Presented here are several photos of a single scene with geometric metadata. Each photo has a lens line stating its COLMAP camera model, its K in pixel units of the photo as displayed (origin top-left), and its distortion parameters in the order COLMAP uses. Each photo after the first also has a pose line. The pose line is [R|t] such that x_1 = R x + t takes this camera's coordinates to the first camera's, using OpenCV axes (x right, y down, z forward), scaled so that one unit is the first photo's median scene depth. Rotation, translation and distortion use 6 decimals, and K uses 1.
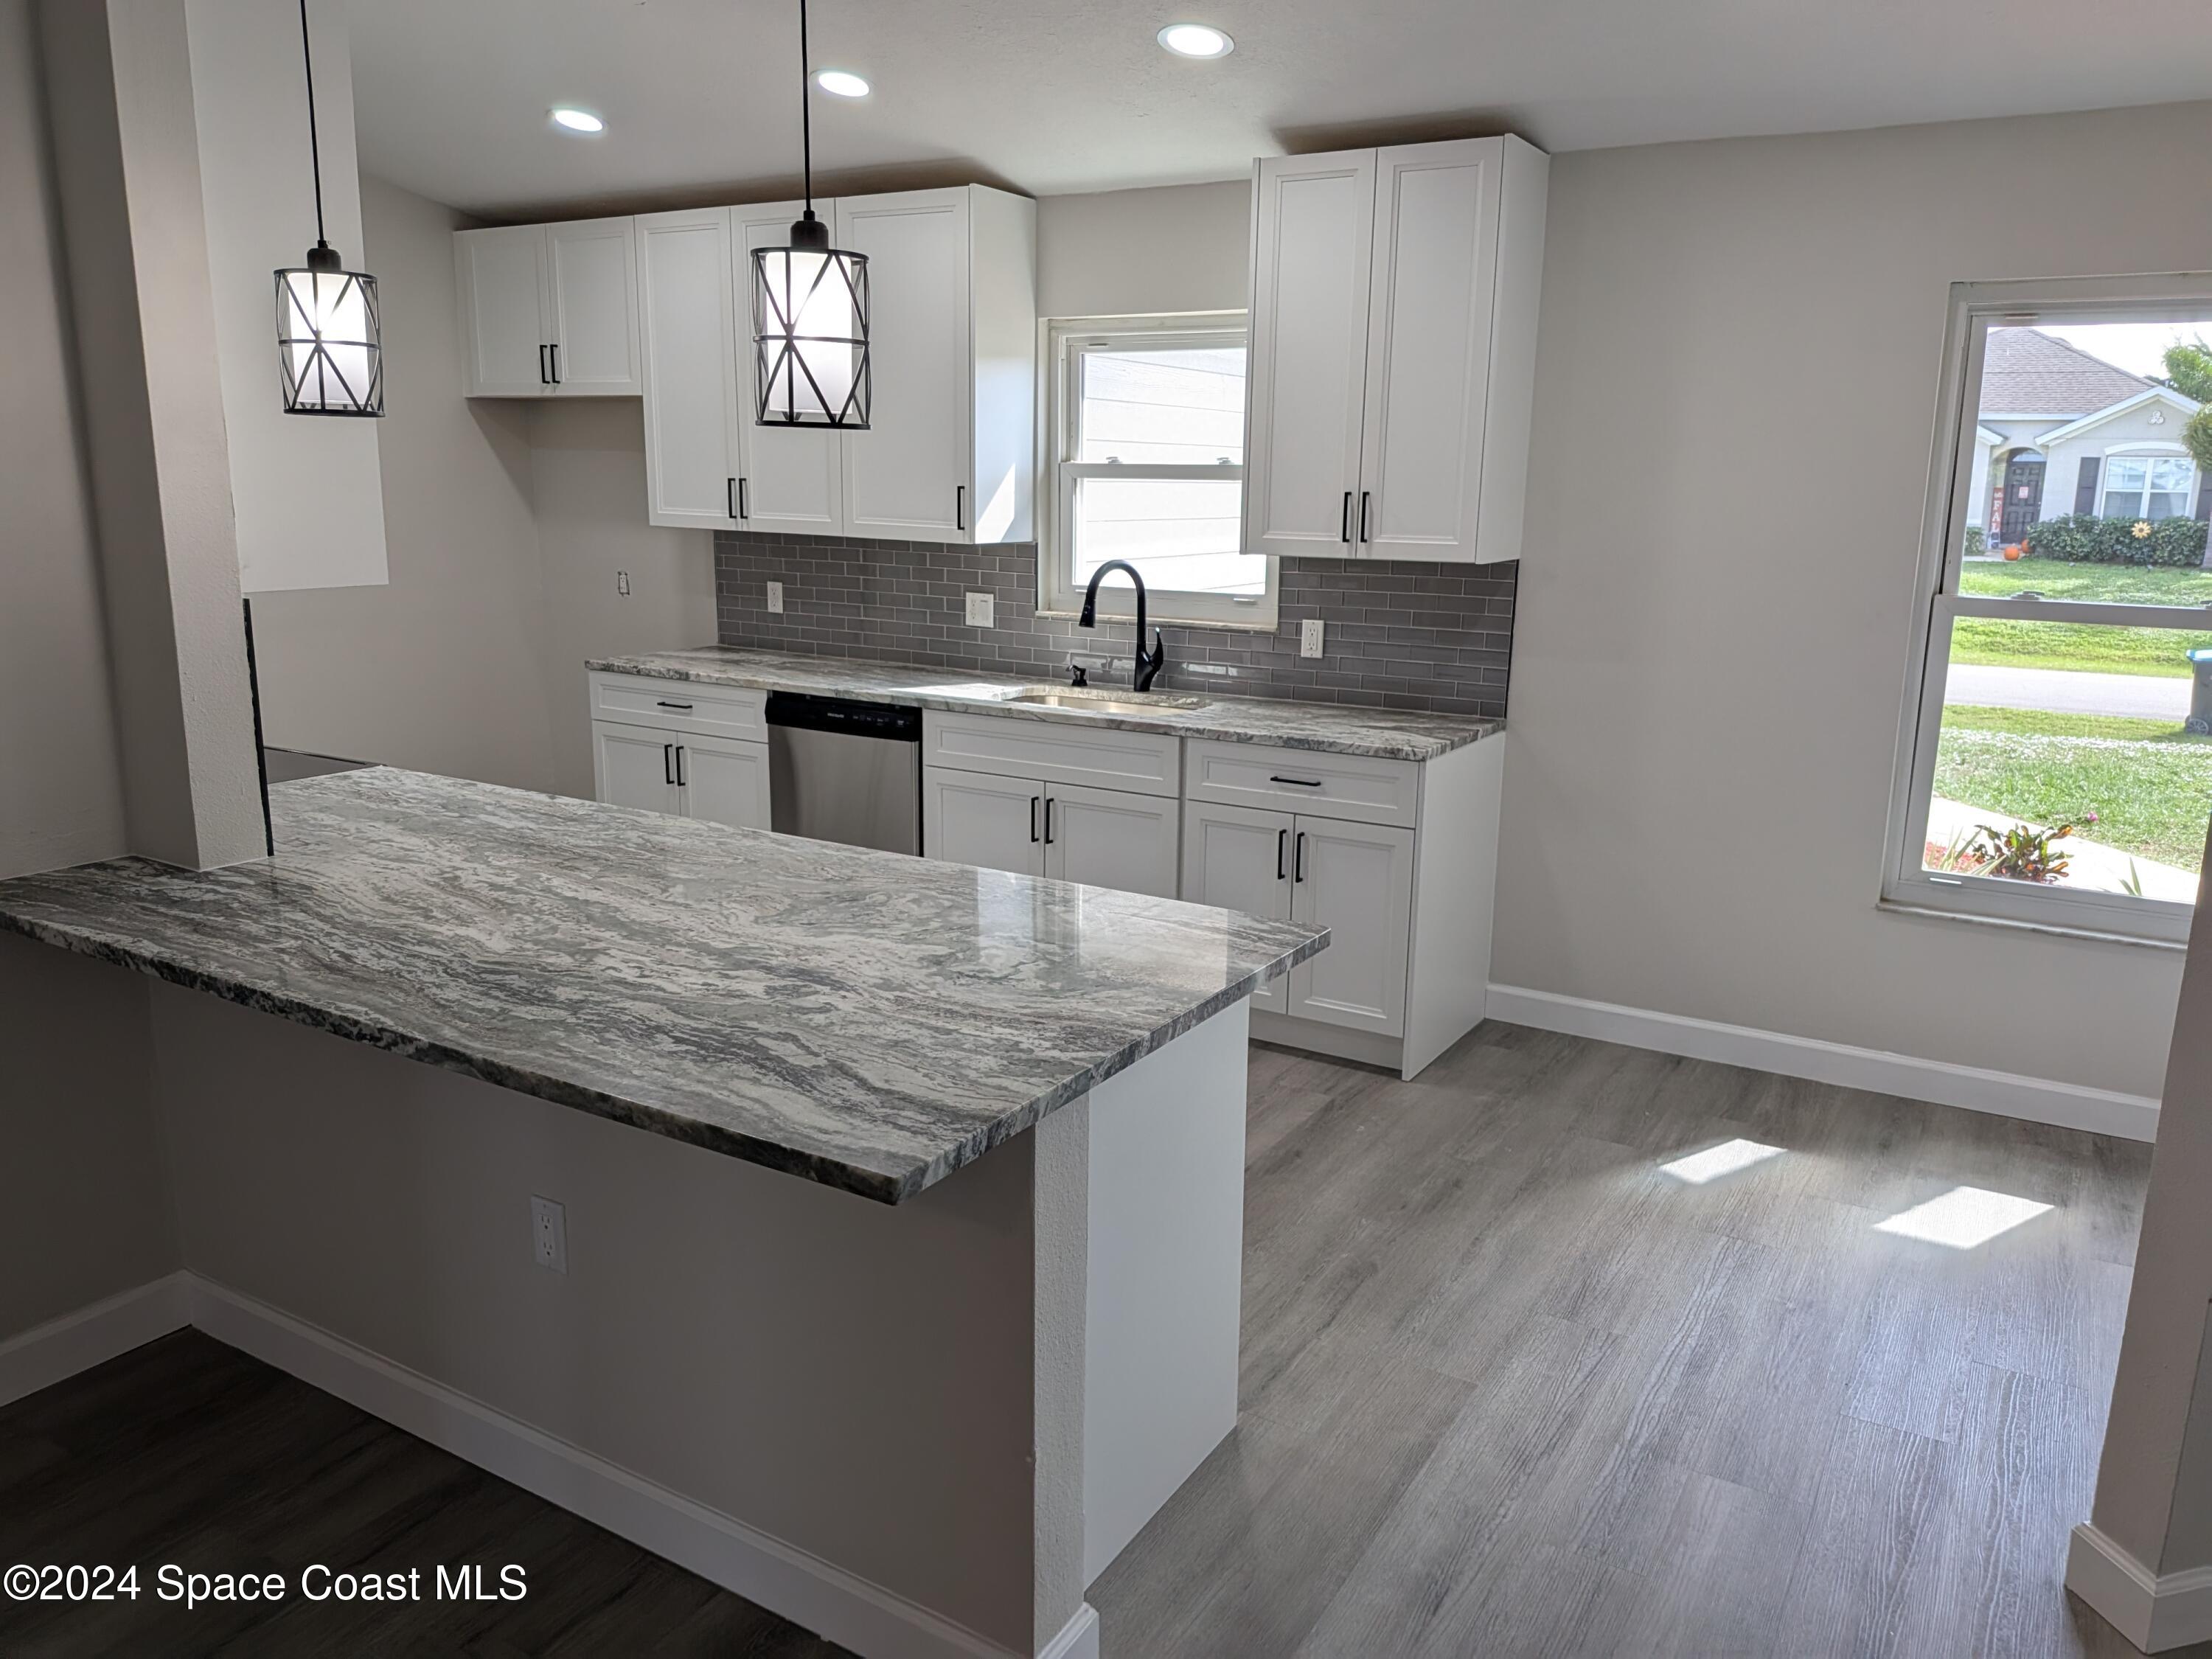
lens RADIAL K [[1641.1, 0, 1106.0], [0, 1641.1, 829.5], [0, 0, 1]] dist [0.068462, -0.086260]
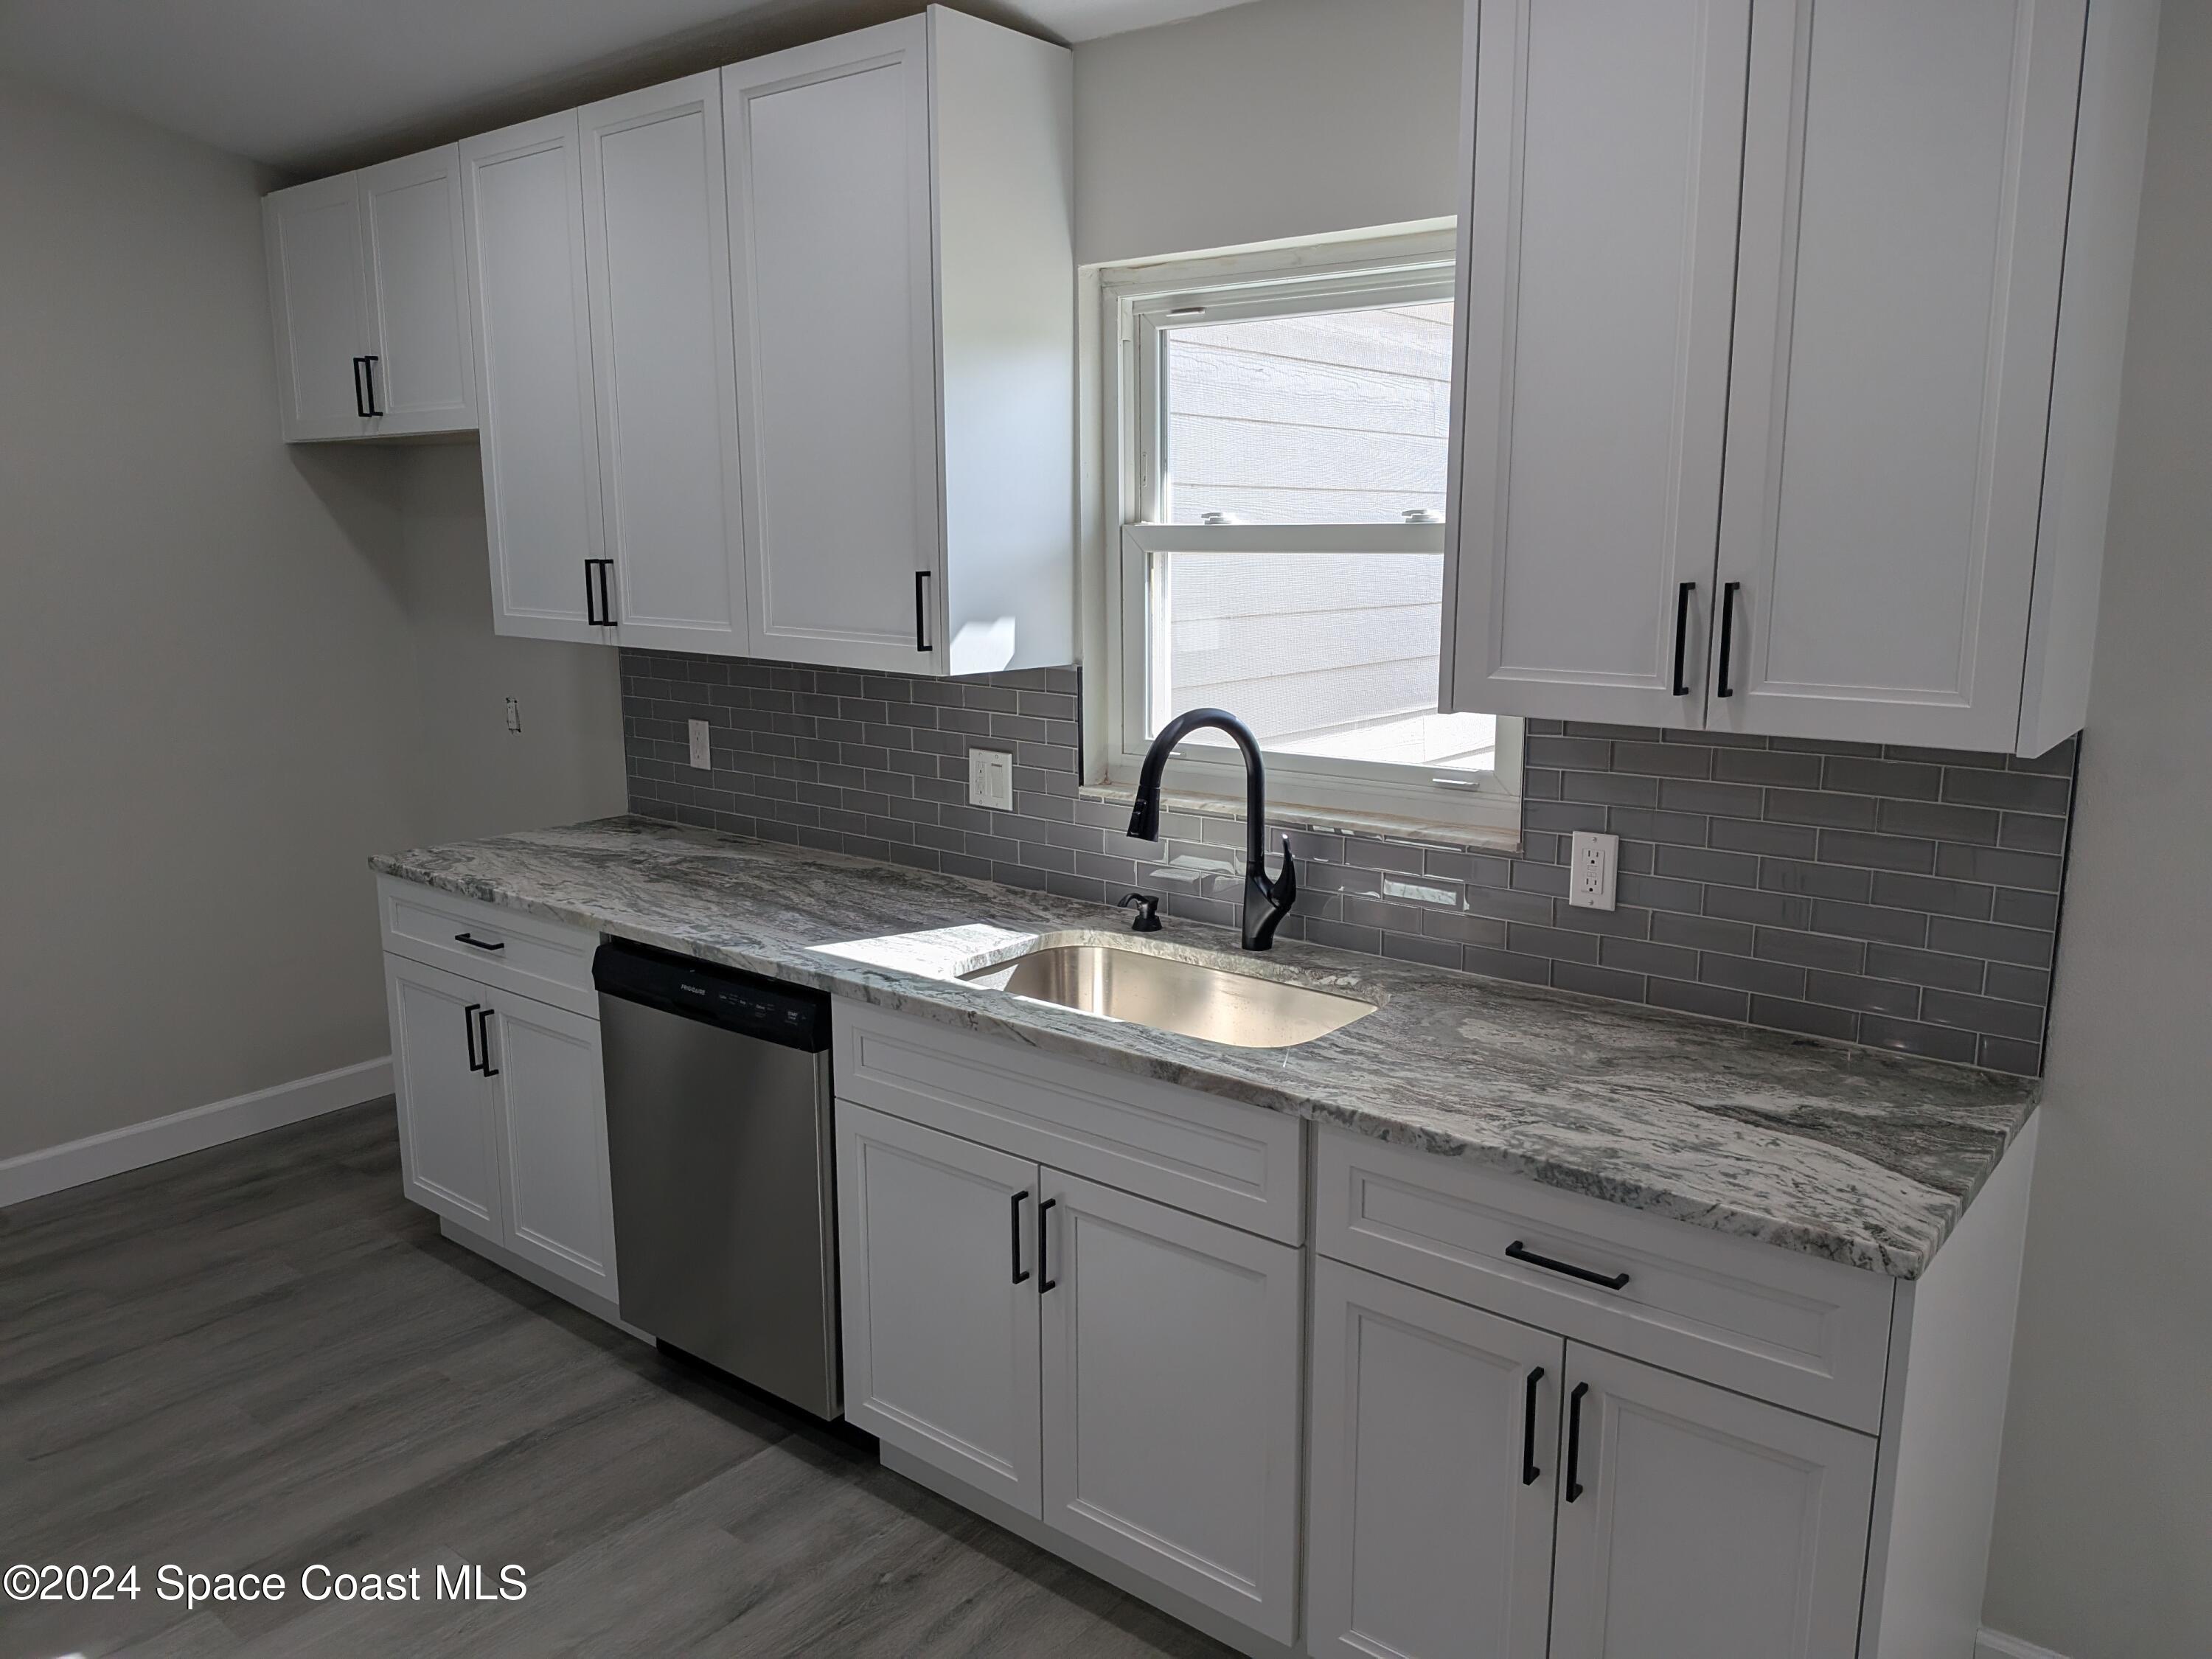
lens RADIAL K [[1641.1, 0, 1106.0], [0, 1641.1, 829.5], [0, 0, 1]] dist [0.068462, -0.086260]
pose [[0.990319, 0.007630, -0.138602, 0.047277], [-0.011989, 0.999459, -0.030641, -0.106814], [0.138294, 0.032007, 0.989874, 0.469558]]
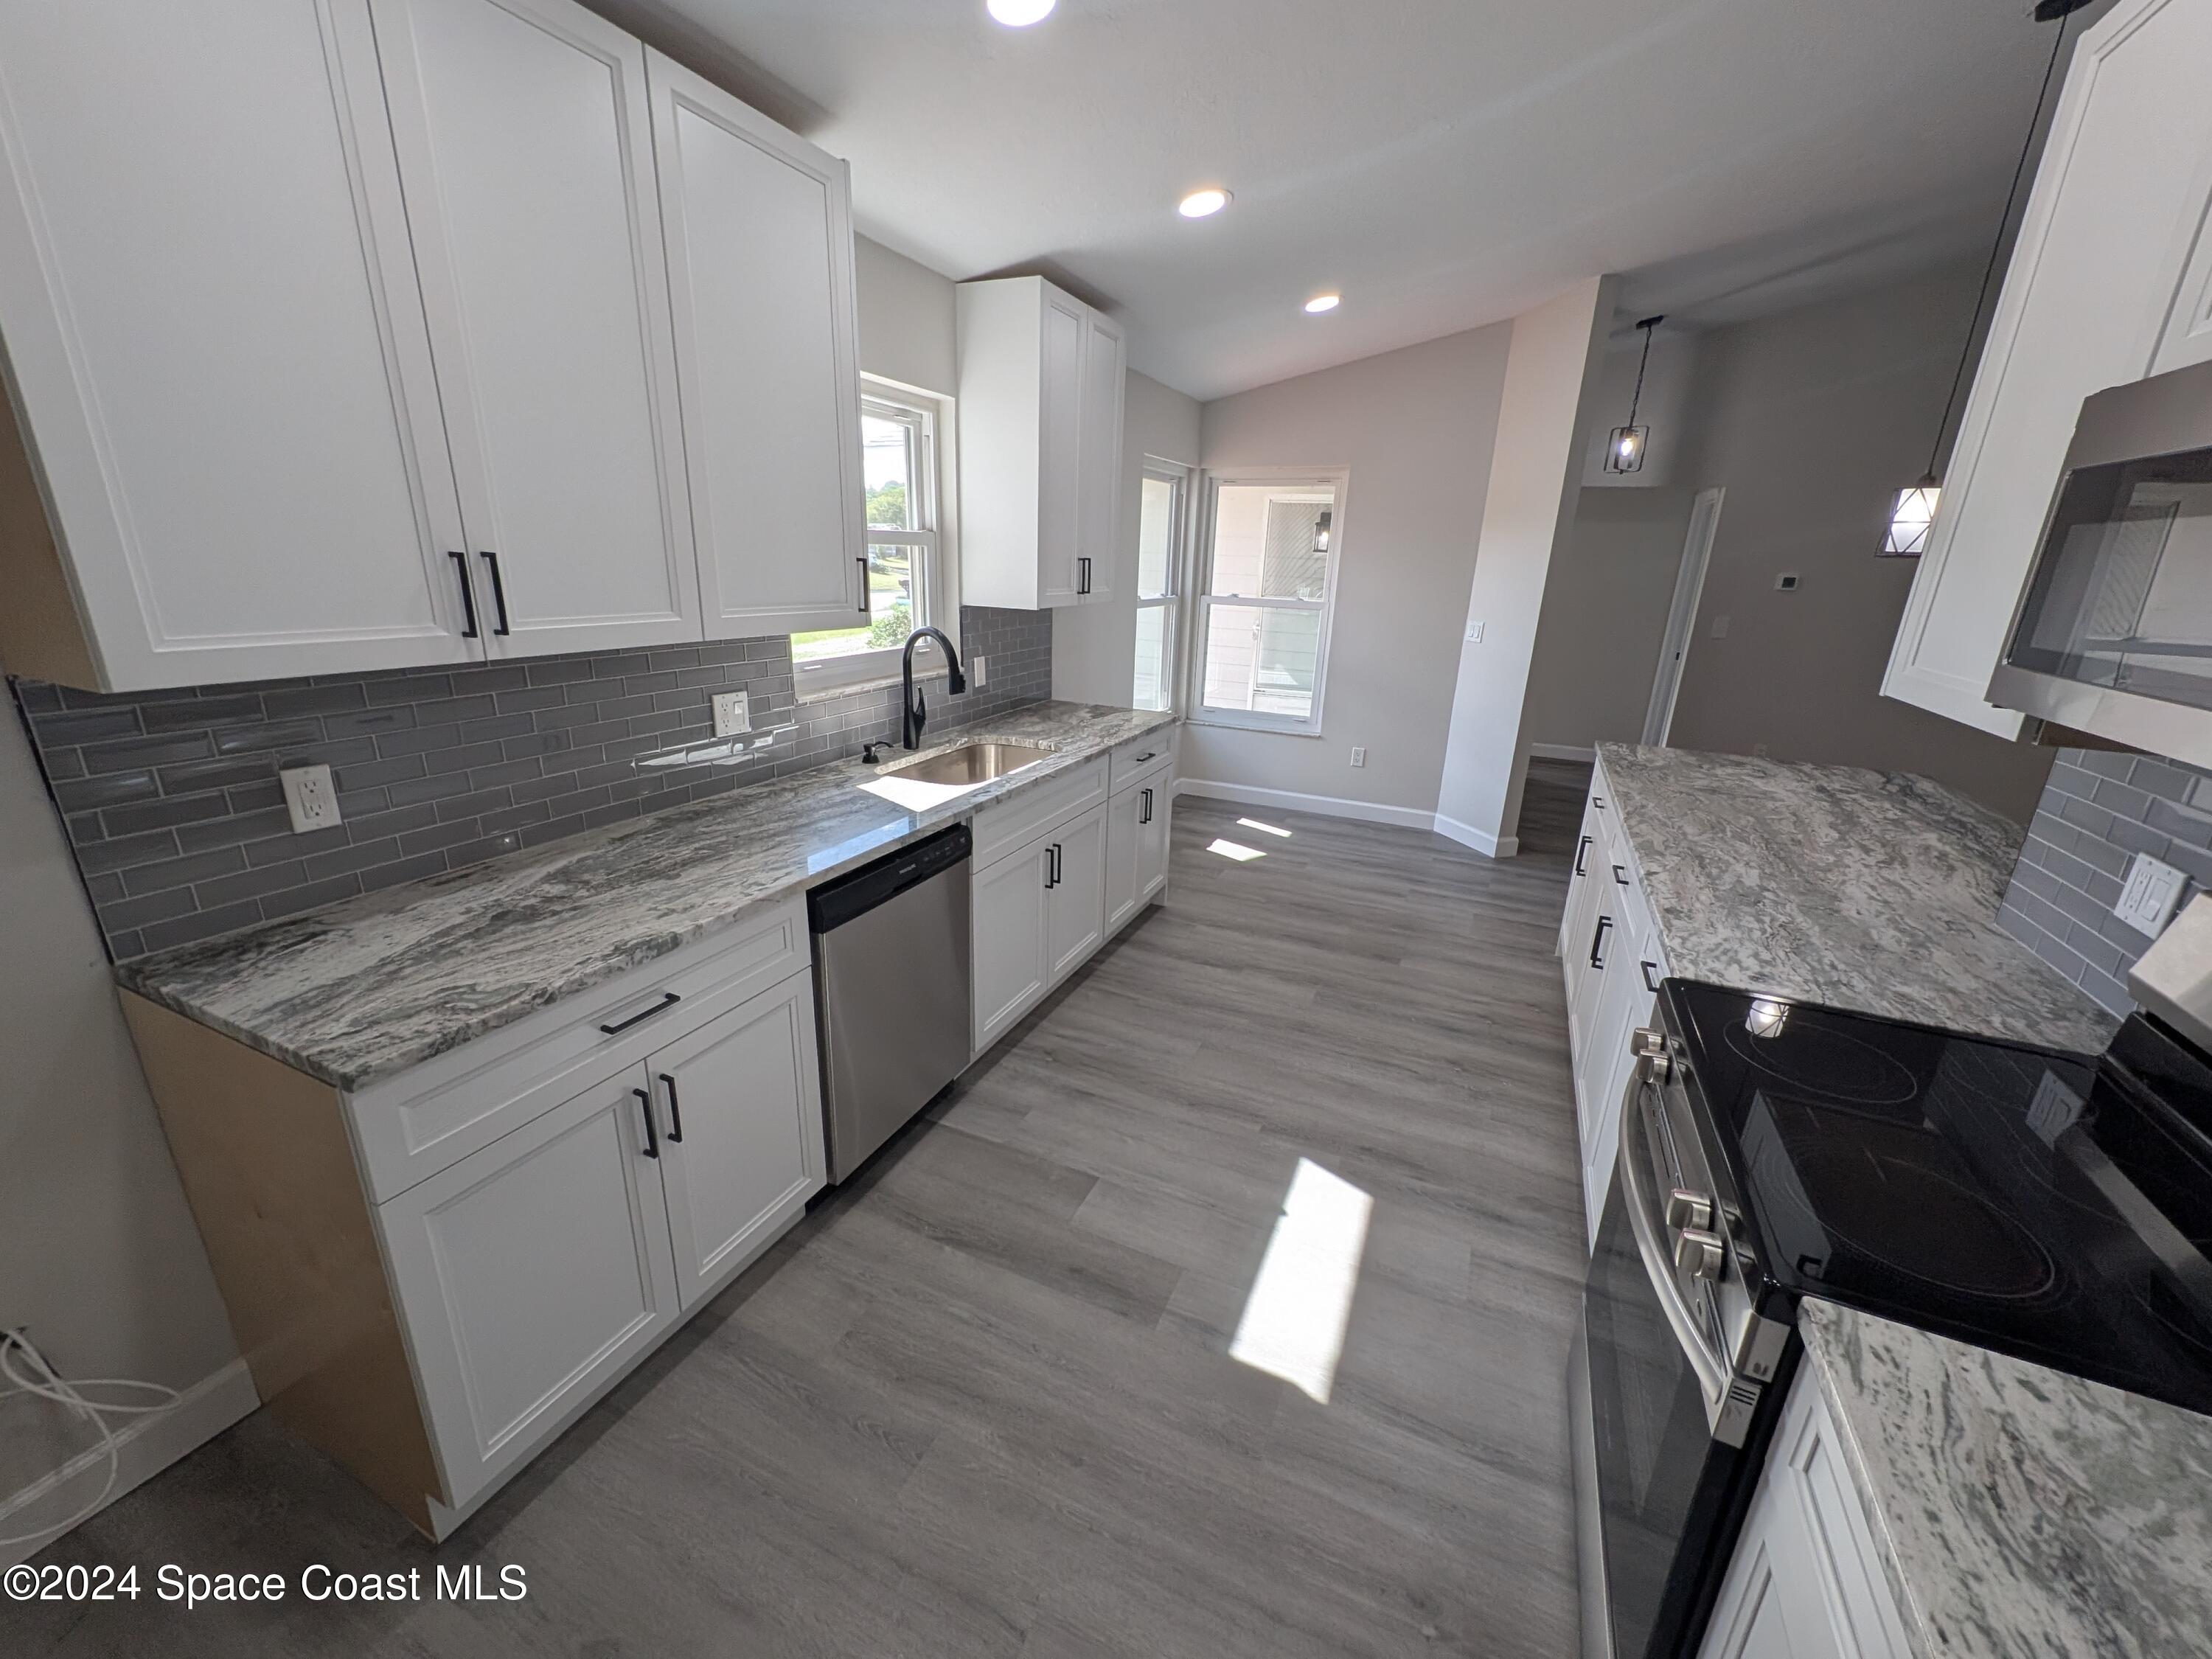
lens RADIAL K [[873.0, 0, 1106.0], [0, 873.0, 829.5], [0, 0, 1]] dist [0.000049, -0.000015]
pose [[-0.118104, -0.320028, 0.940018, -0.551756], [0.181811, 0.923672, 0.337306, -0.206492], [-0.976215, 0.210742, -0.050905, 0.919810]]
